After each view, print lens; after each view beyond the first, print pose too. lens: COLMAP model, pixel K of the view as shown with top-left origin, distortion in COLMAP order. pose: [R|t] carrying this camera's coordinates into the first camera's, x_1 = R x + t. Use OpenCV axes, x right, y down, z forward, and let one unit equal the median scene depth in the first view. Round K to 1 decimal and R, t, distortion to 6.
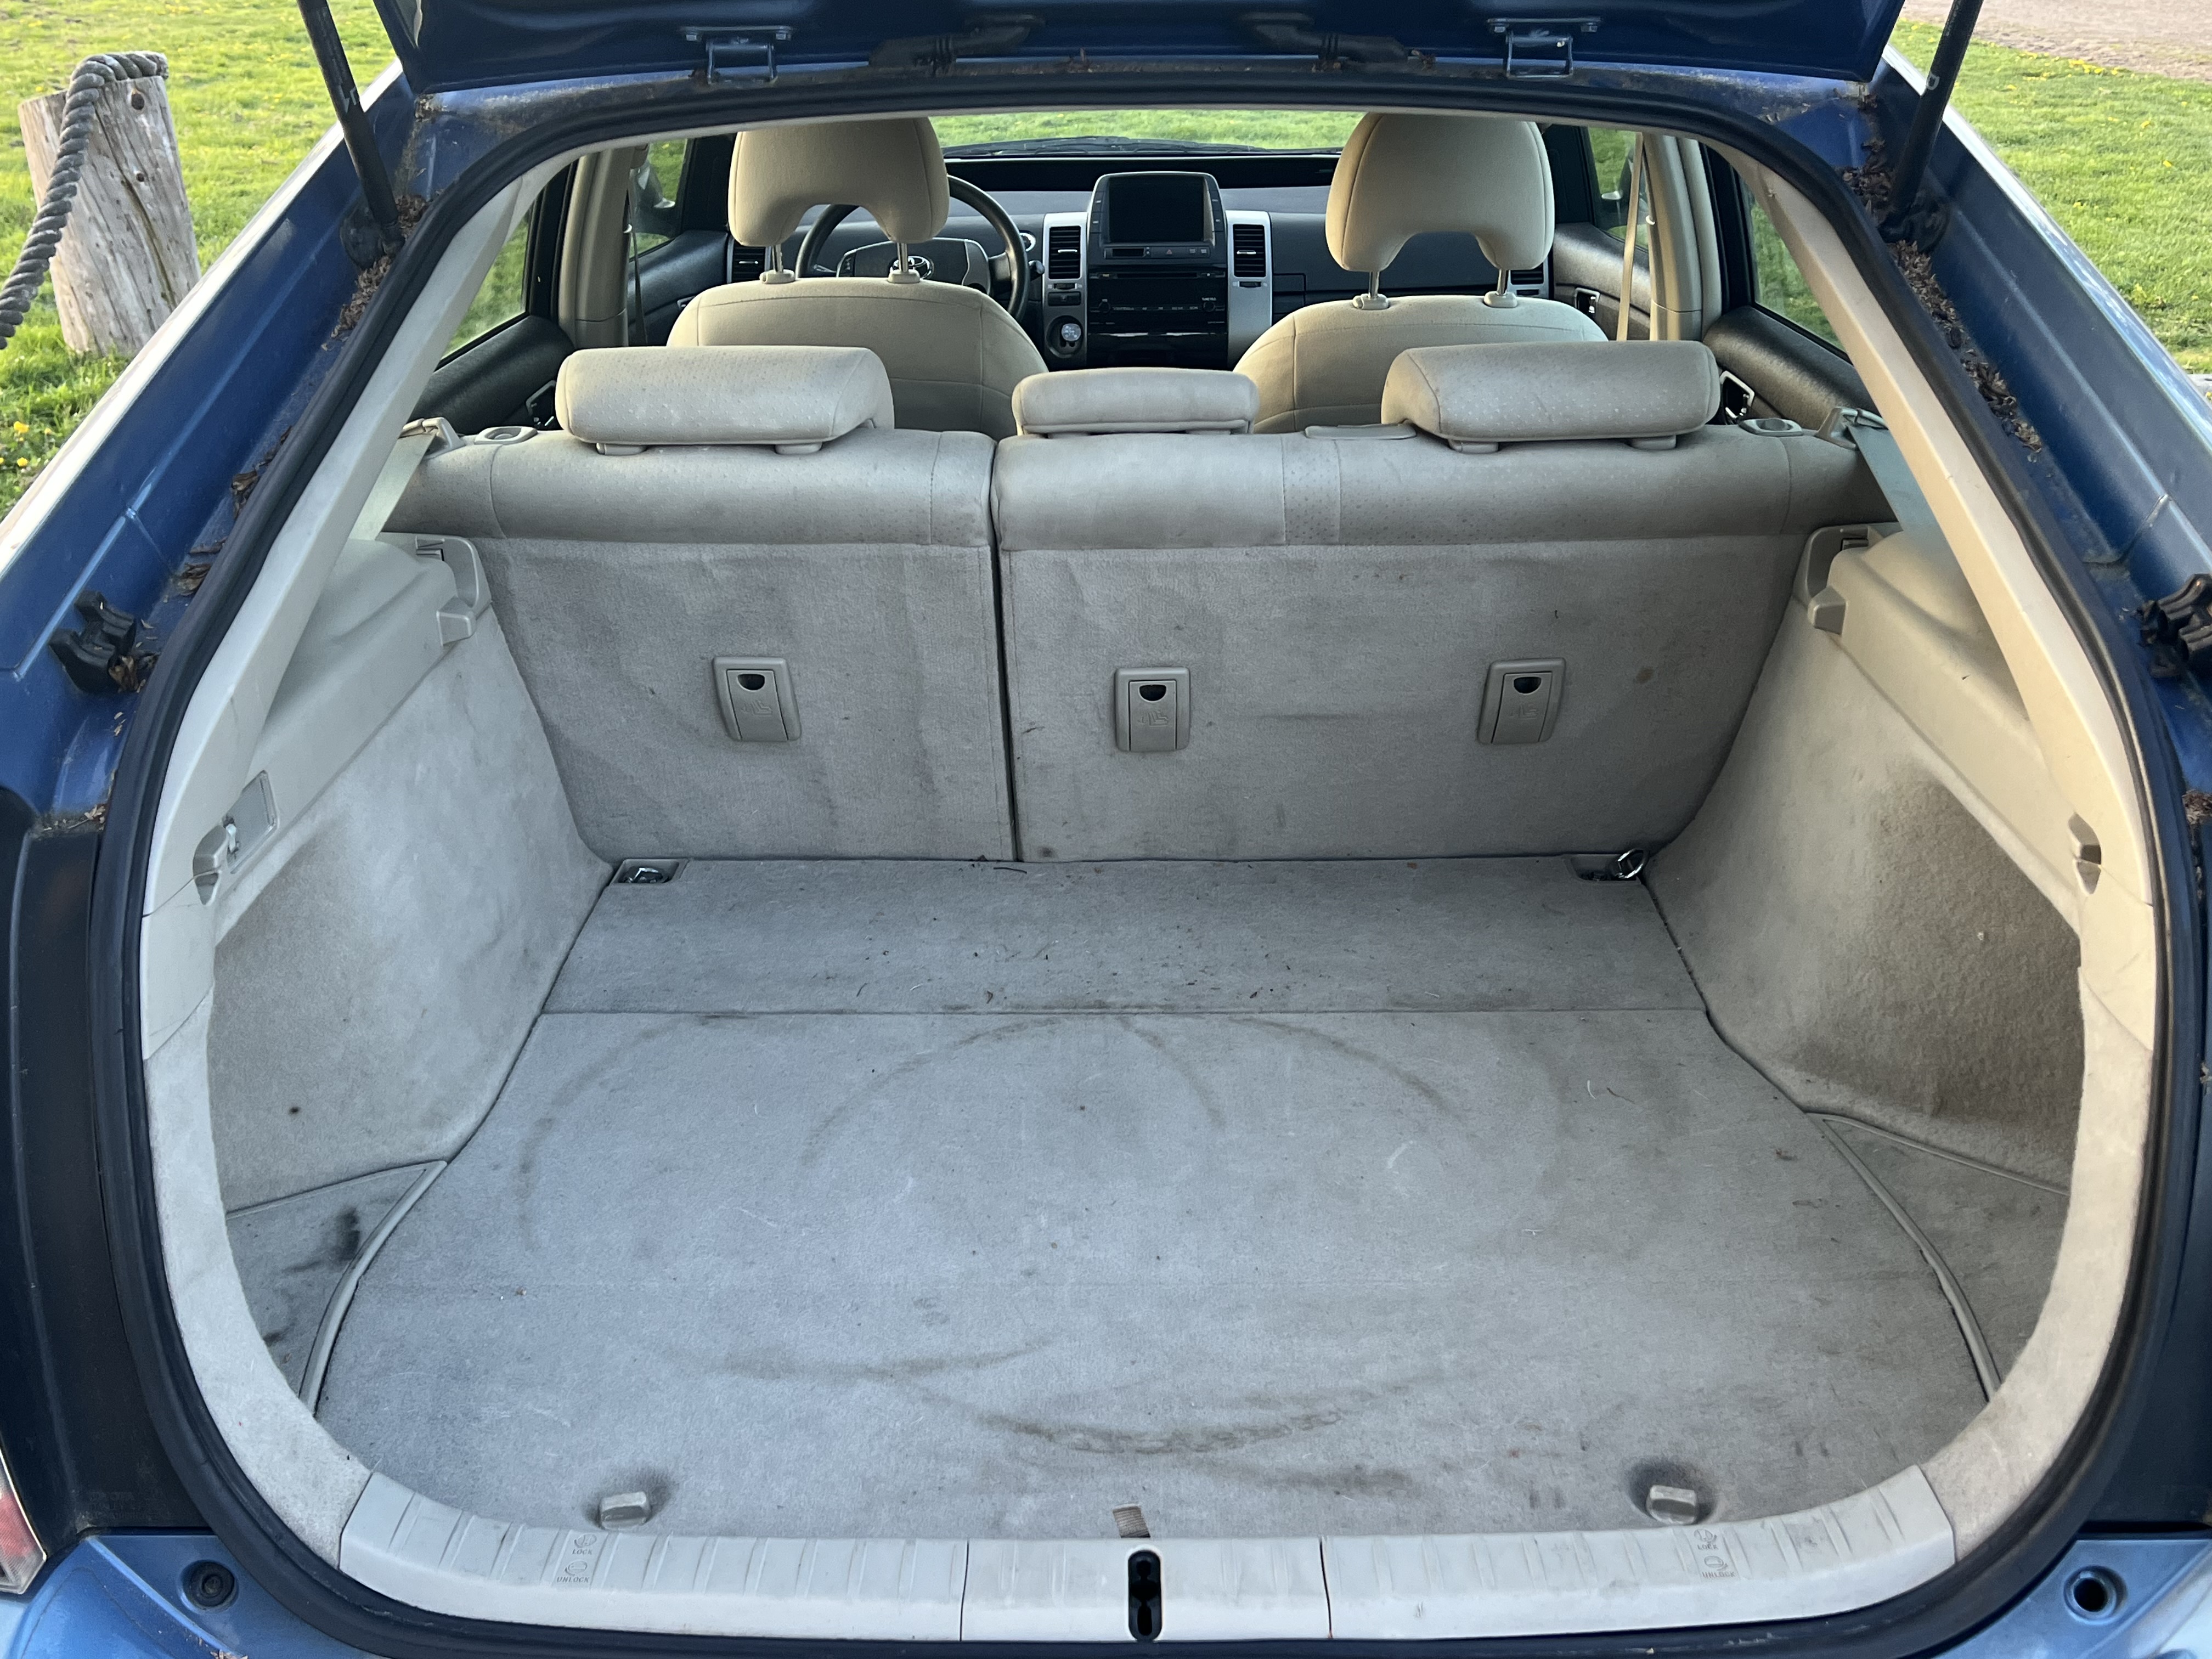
lens RADIAL K [[2032.3, 0, 1106.0], [0, 2032.3, 829.5], [0, 0, 1]] dist [0.059683, -0.014063]
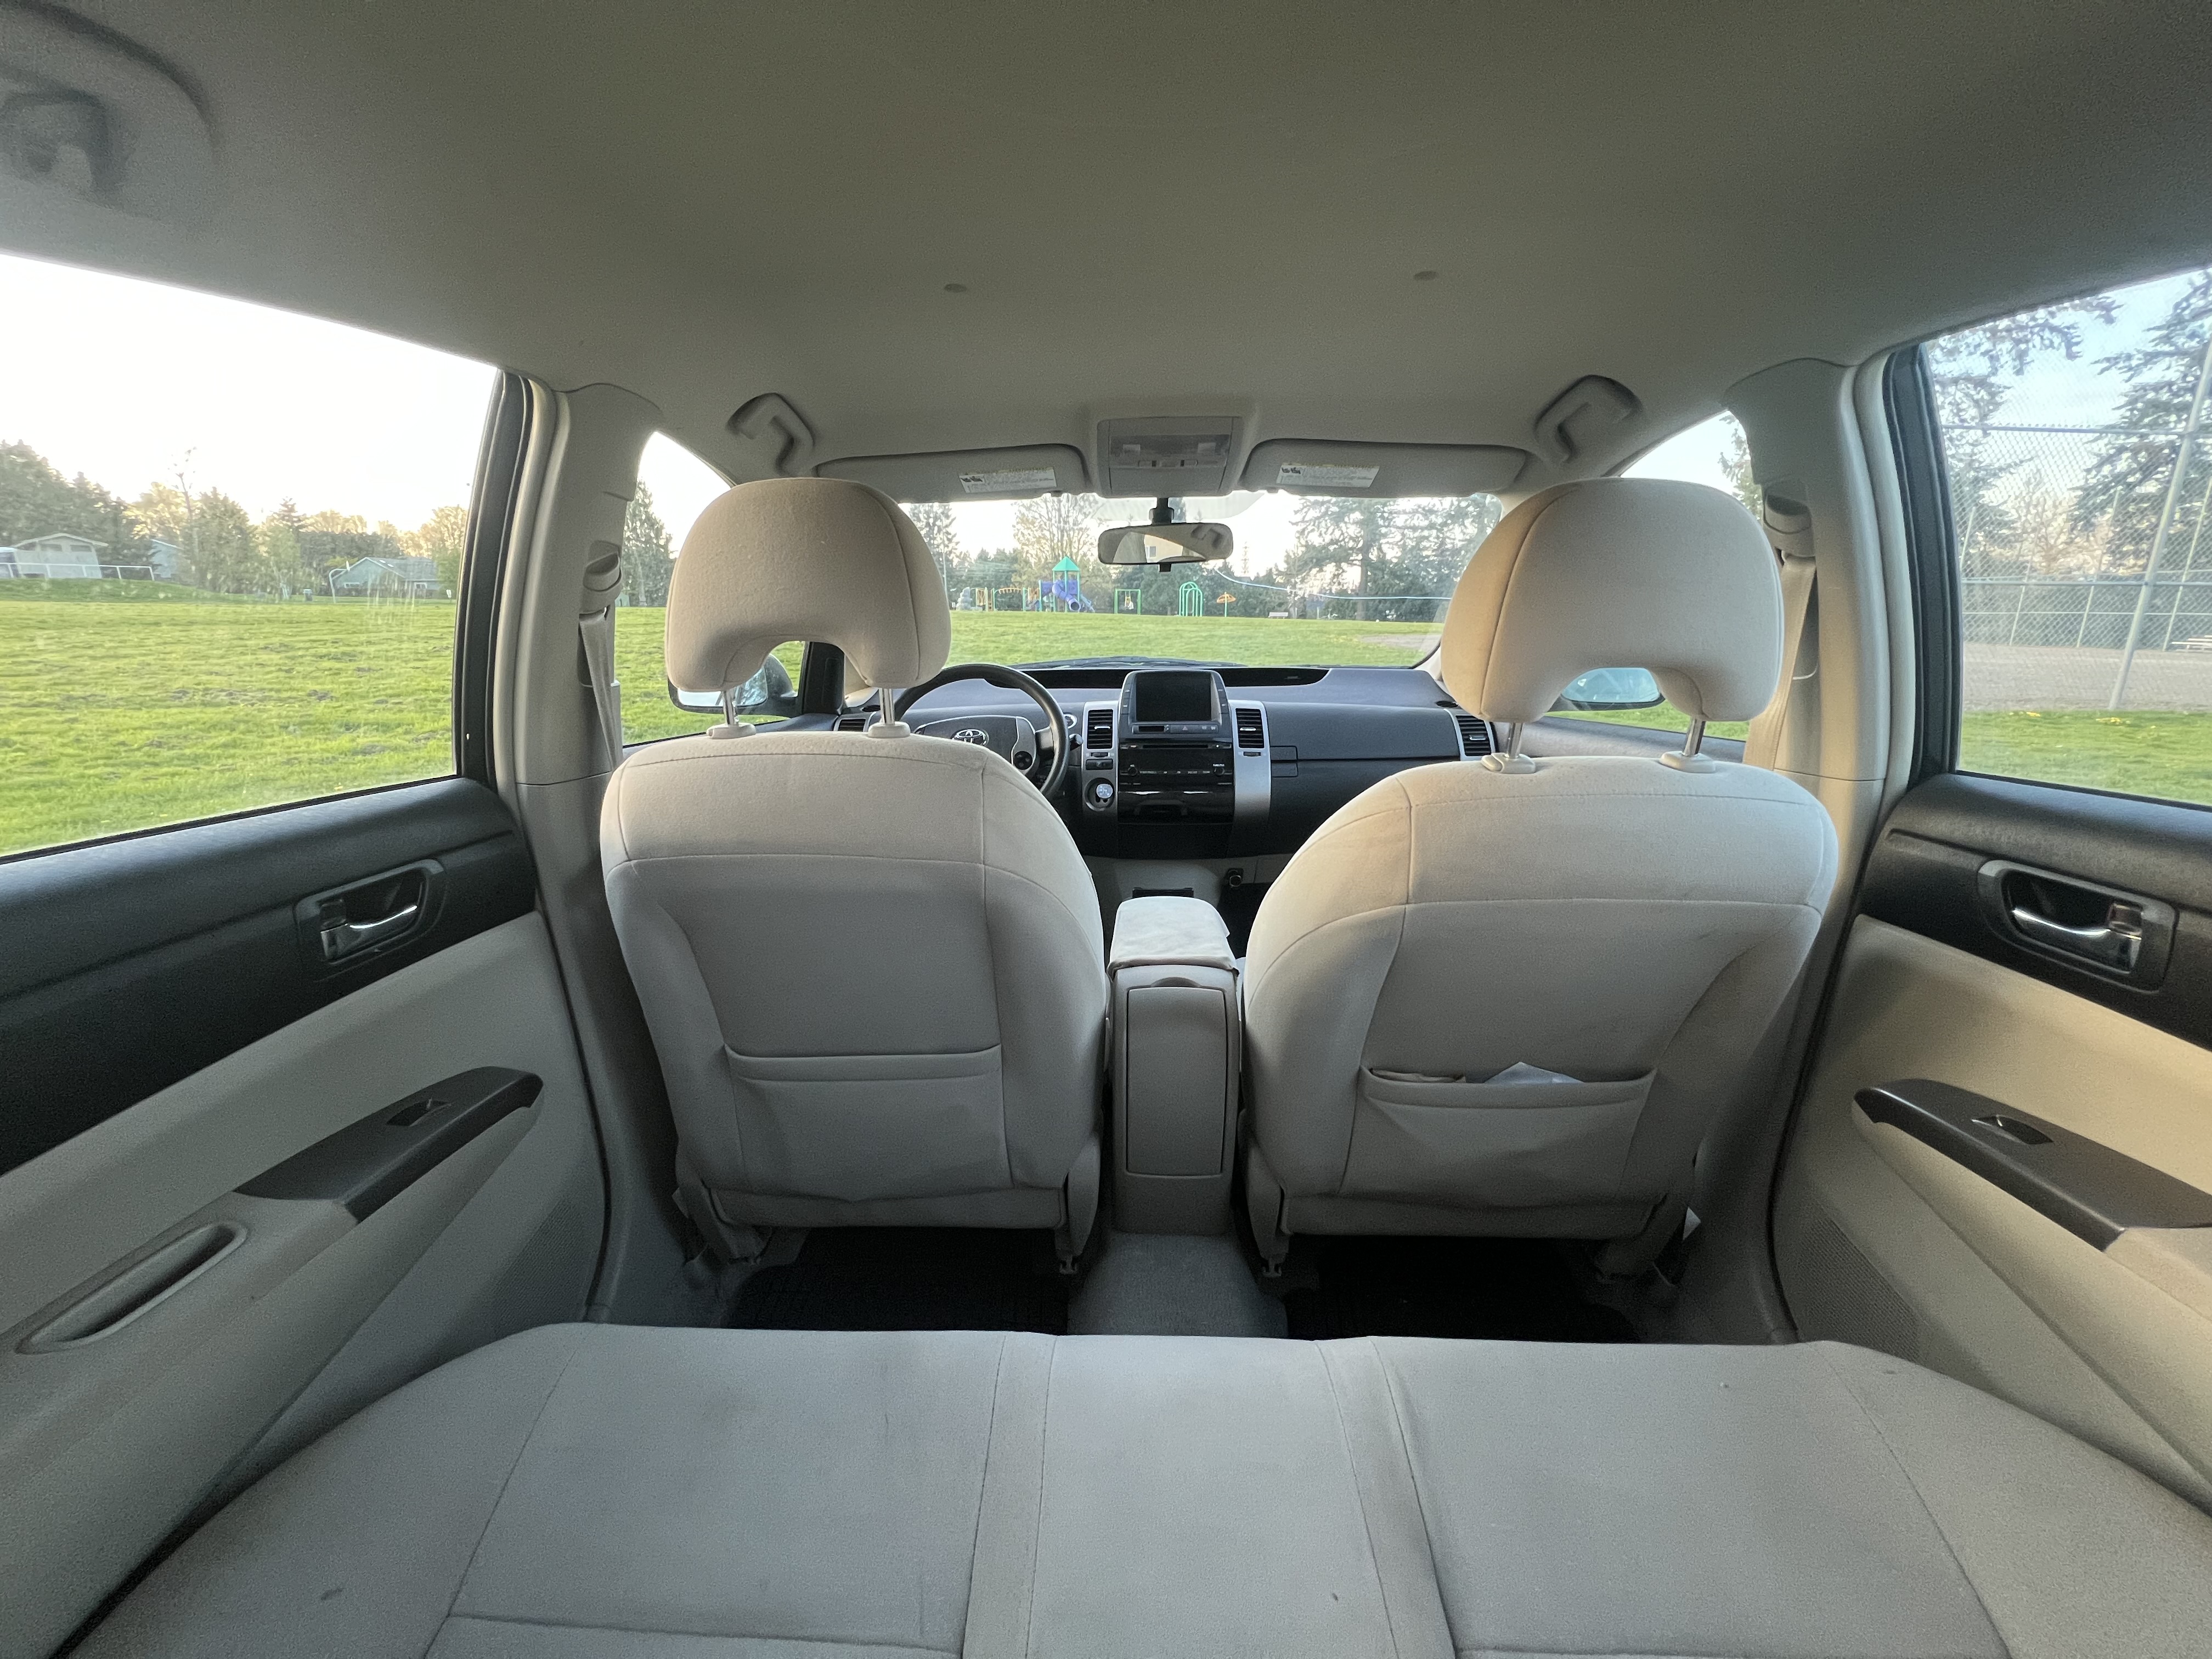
lens RADIAL K [[873.3, 0, 1106.0], [0, 873.3, 829.5], [0, 0, 1]] dist [0.000937, 0.000076]
pose [[0.999712, 0.006654, -0.023078, -0.003974], [-0.010832, 0.982500, -0.185946, -0.122936], [0.021437, 0.186142, 0.982289, 0.486638]]
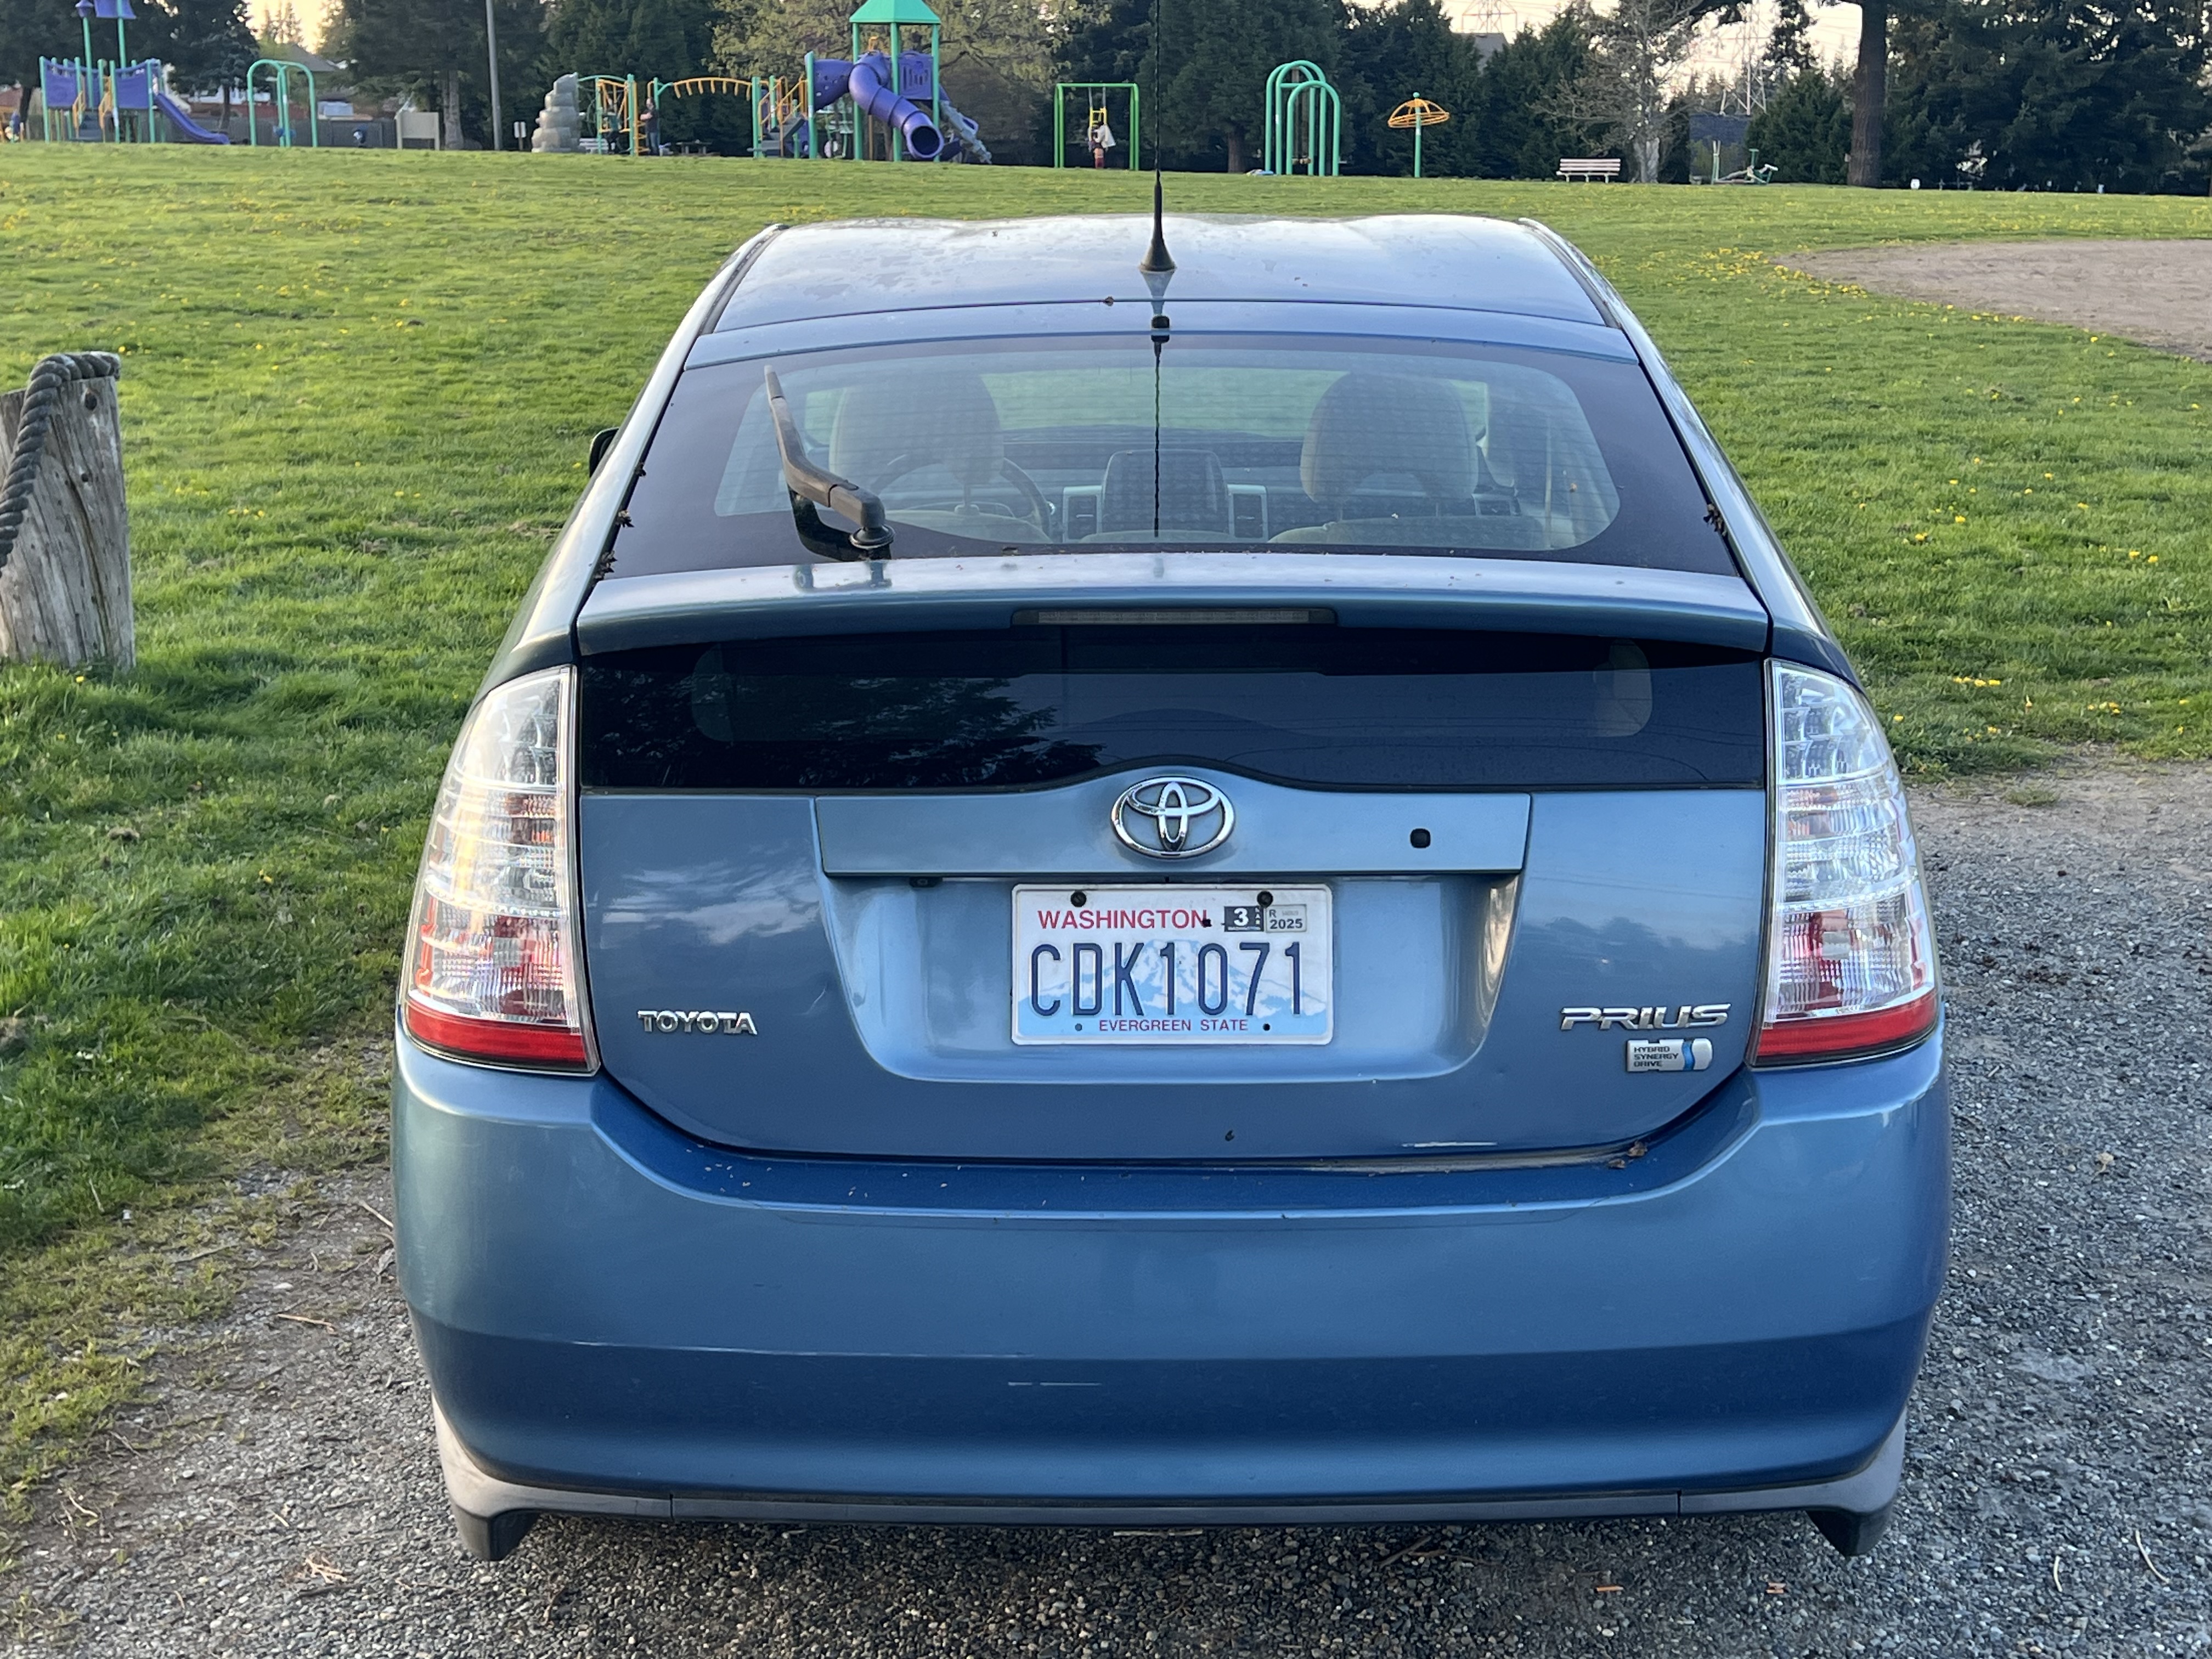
lens RADIAL K [[2853.1, 0, 1106.0], [0, 2853.1, 829.5], [0, 0, 1]] dist [0.111169, 0.006774]
pose [[0.999987, 0.003225, 0.003872, -0.012596], [-0.002383, 0.979653, -0.200683, 0.197034], [-0.004440, 0.200671, 0.979649, -0.491229]]
